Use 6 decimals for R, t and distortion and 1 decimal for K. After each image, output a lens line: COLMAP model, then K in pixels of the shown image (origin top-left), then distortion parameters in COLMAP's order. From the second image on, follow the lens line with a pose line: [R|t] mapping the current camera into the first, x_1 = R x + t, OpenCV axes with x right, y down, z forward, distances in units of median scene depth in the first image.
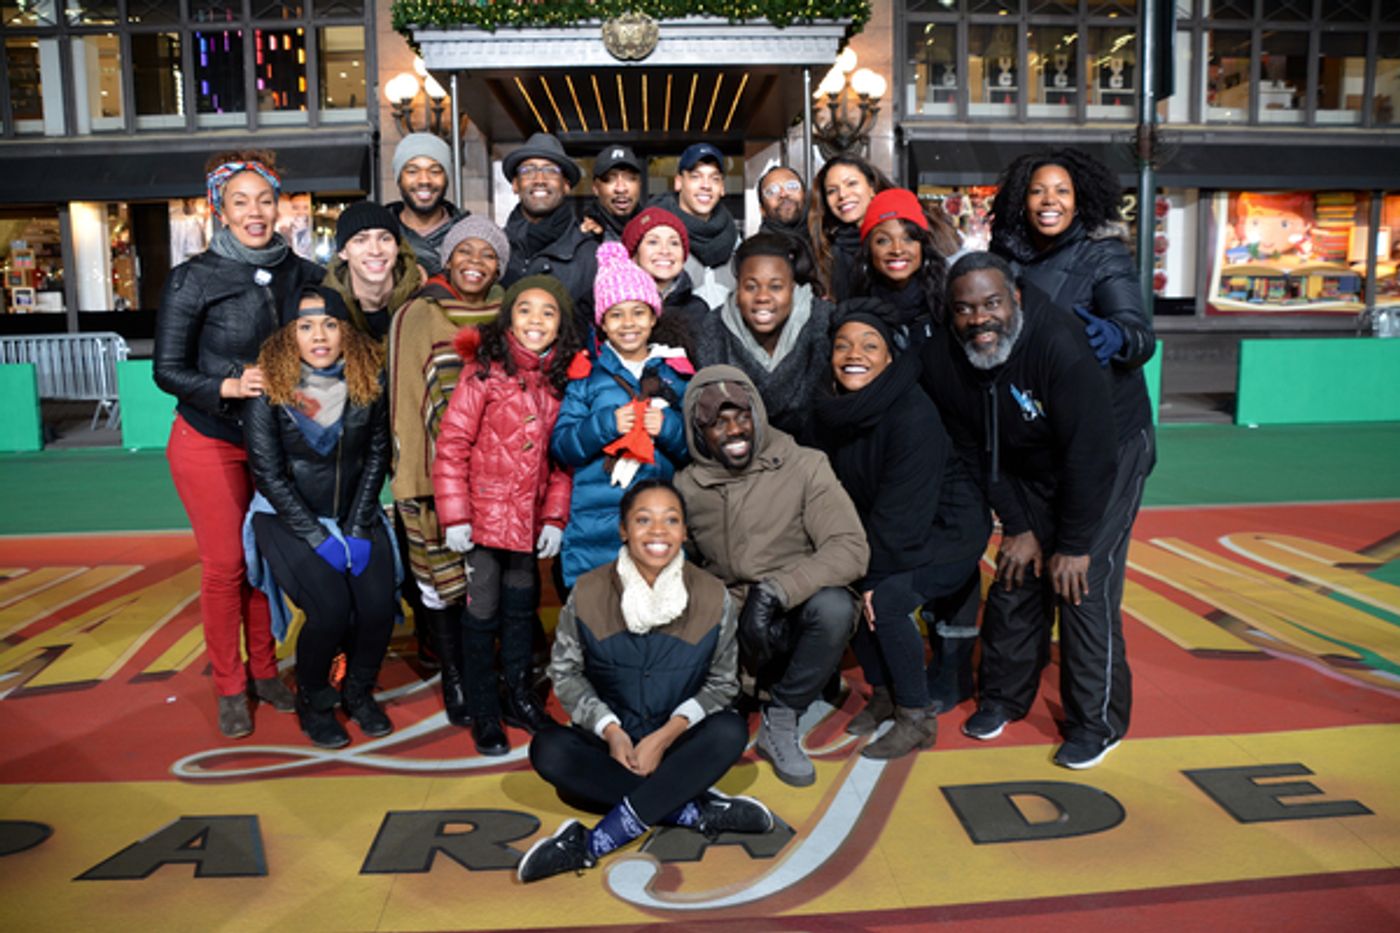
lens RADIAL K [[1090.1, 0, 694.6], [0, 1090.1, 462.4], [0, 0, 1]] dist [-0.152587, 0.095931]
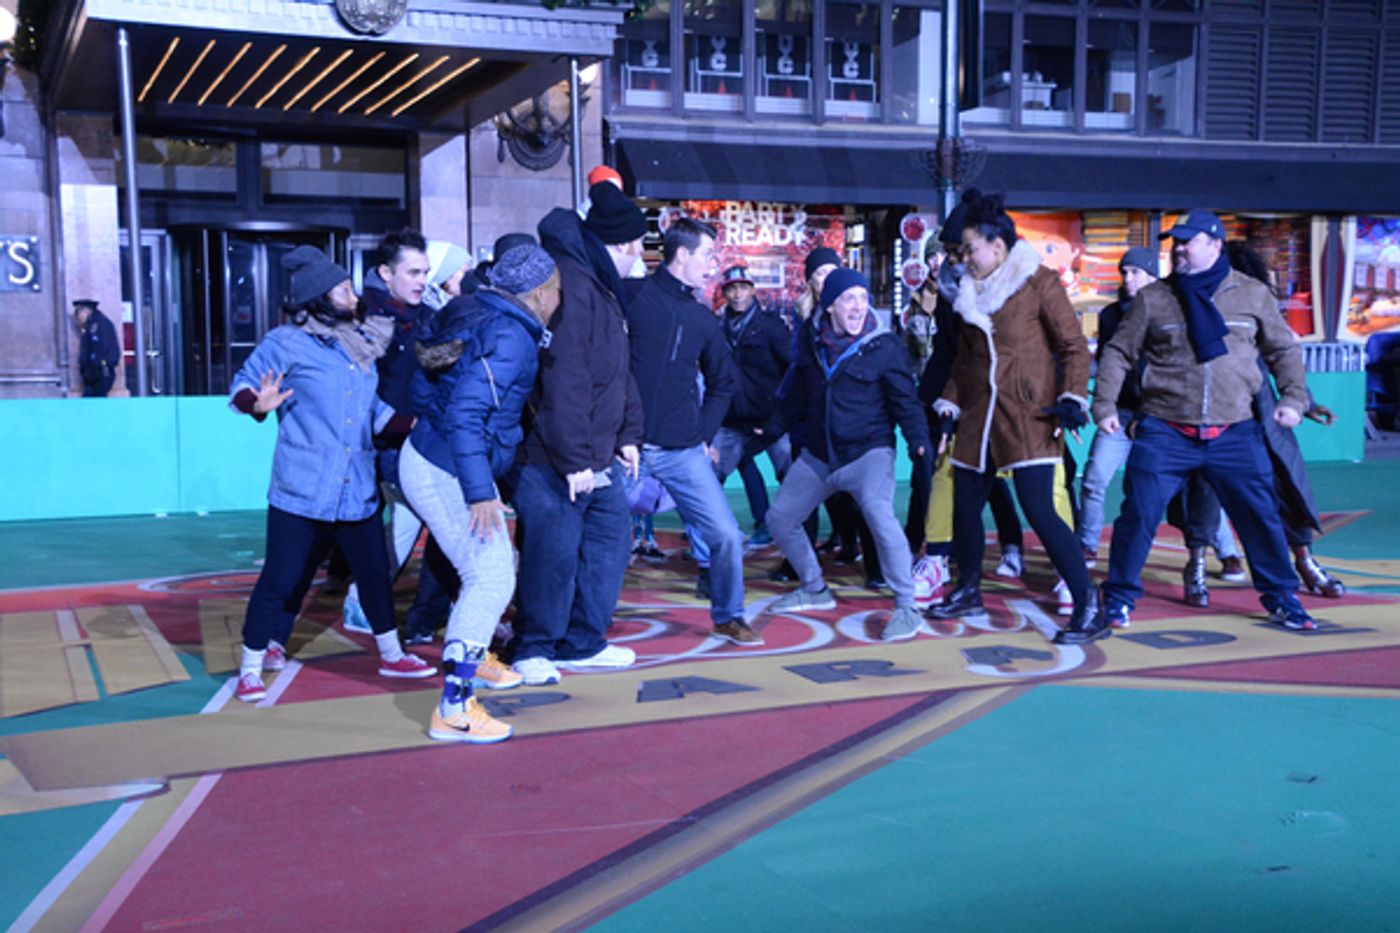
lens RADIAL K [[1726.4, 0, 695.7], [0, 1726.4, 456.2], [0, 0, 1]] dist [0.148842, 0.000000]
pose [[0.937704, -0.014429, 0.347135, -0.193844], [0.046670, 0.995313, -0.084696, 0.040489], [-0.344286, 0.095621, 0.933983, -0.186066]]
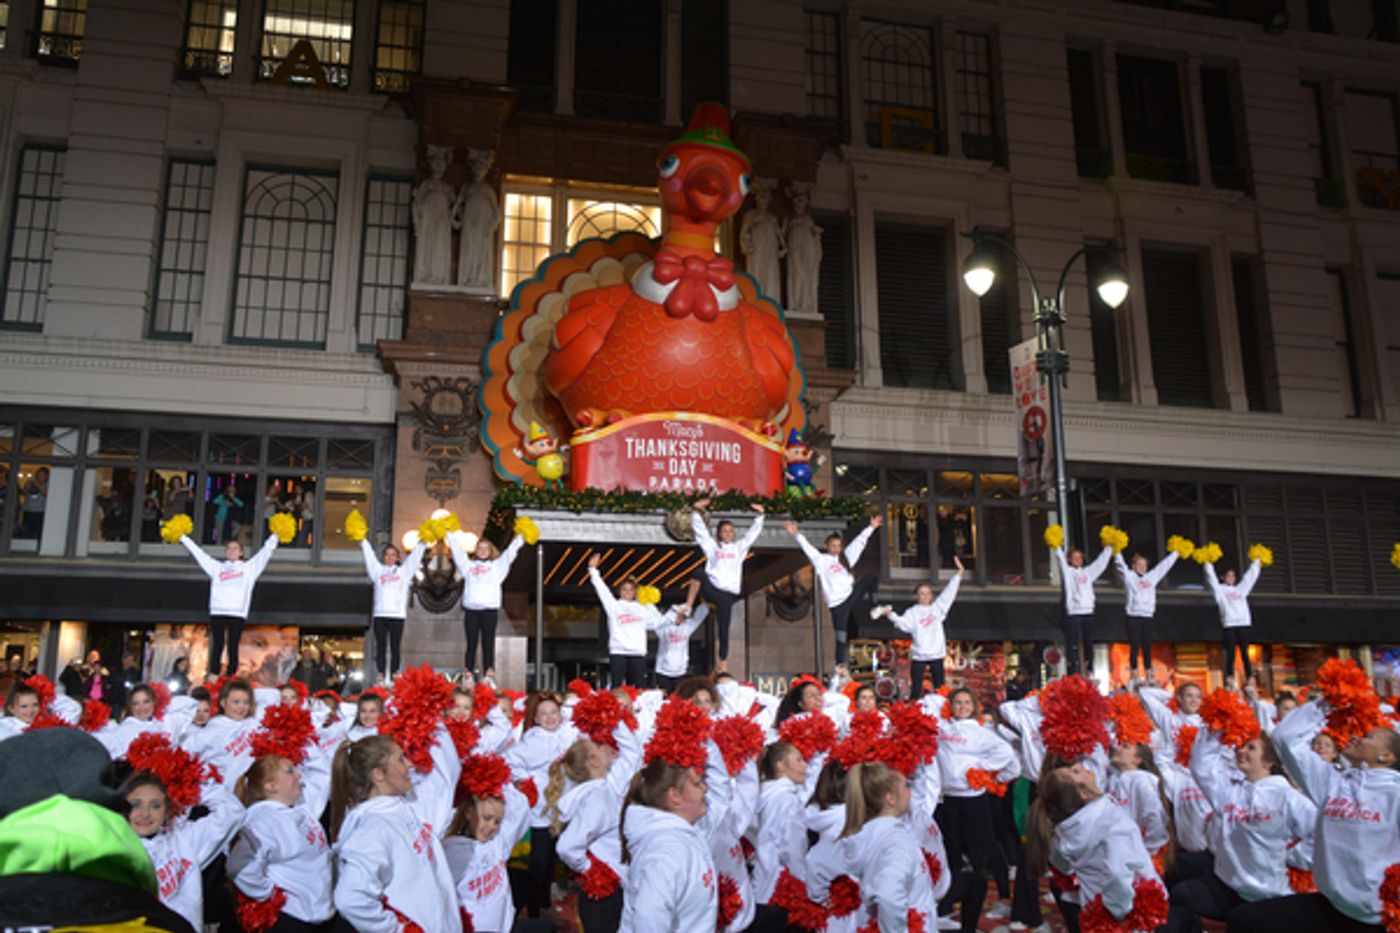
lens RADIAL K [[1214.6, 0, 696.0], [0, 1214.6, 458.4], [0, 0, 1]] dist [-0.108081, 0.121053]
pose [[0.982935, 0.053073, 0.176129, -0.205433], [0.016641, 0.927893, -0.372475, 0.046715], [-0.183198, 0.369049, 0.911176, -0.236530]]
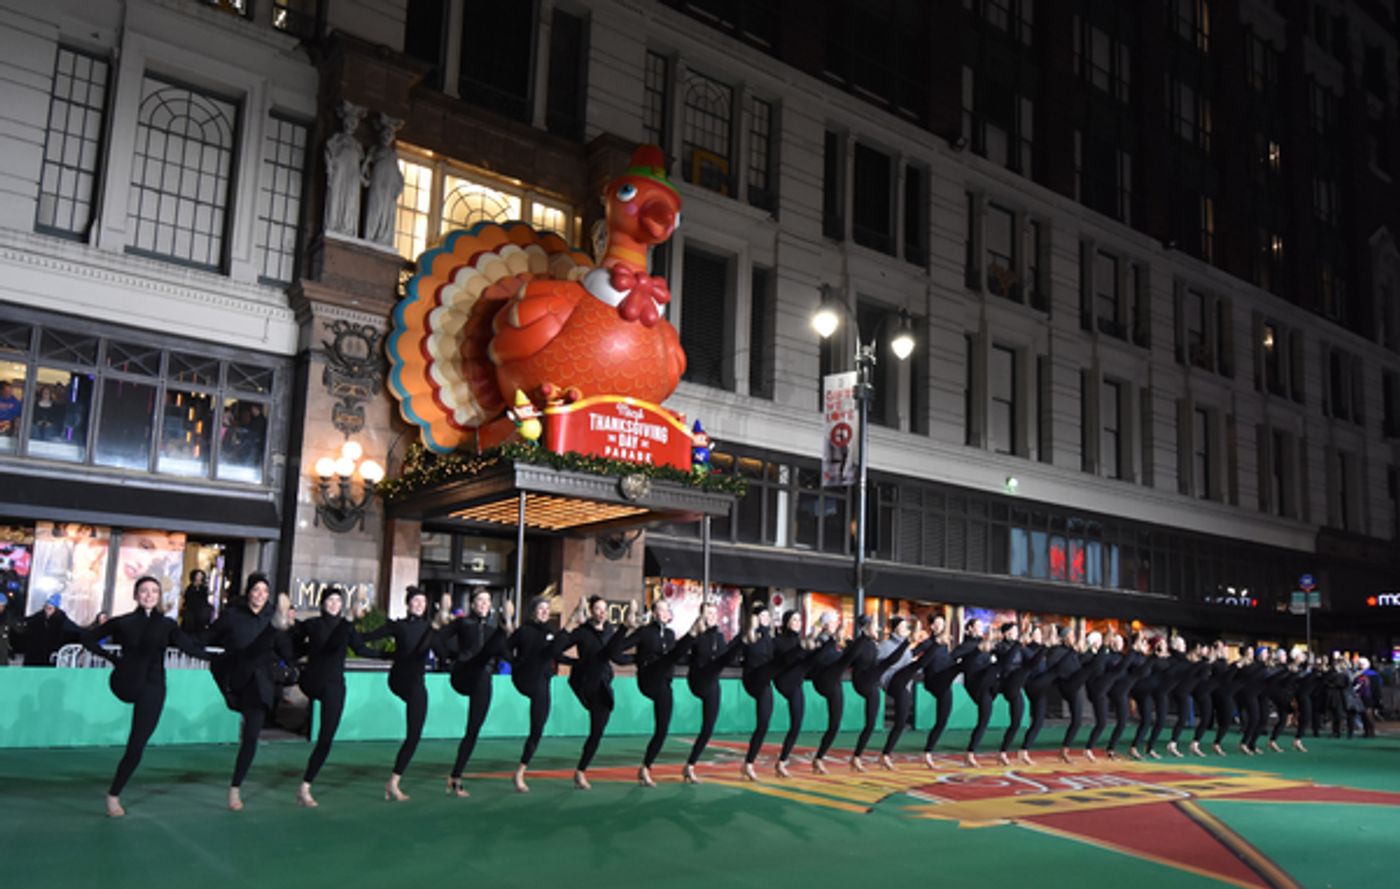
lens RADIAL K [[1072.8, 0, 700.8], [0, 1072.8, 508.1], [0, 0, 1]] dist [0.024261, -0.015392]
pose [[0.818112, 0.123043, 0.561741, -0.596894], [0.039639, 0.962452, -0.268543, 0.054376], [-0.573691, 0.241965, 0.782516, -0.231082]]
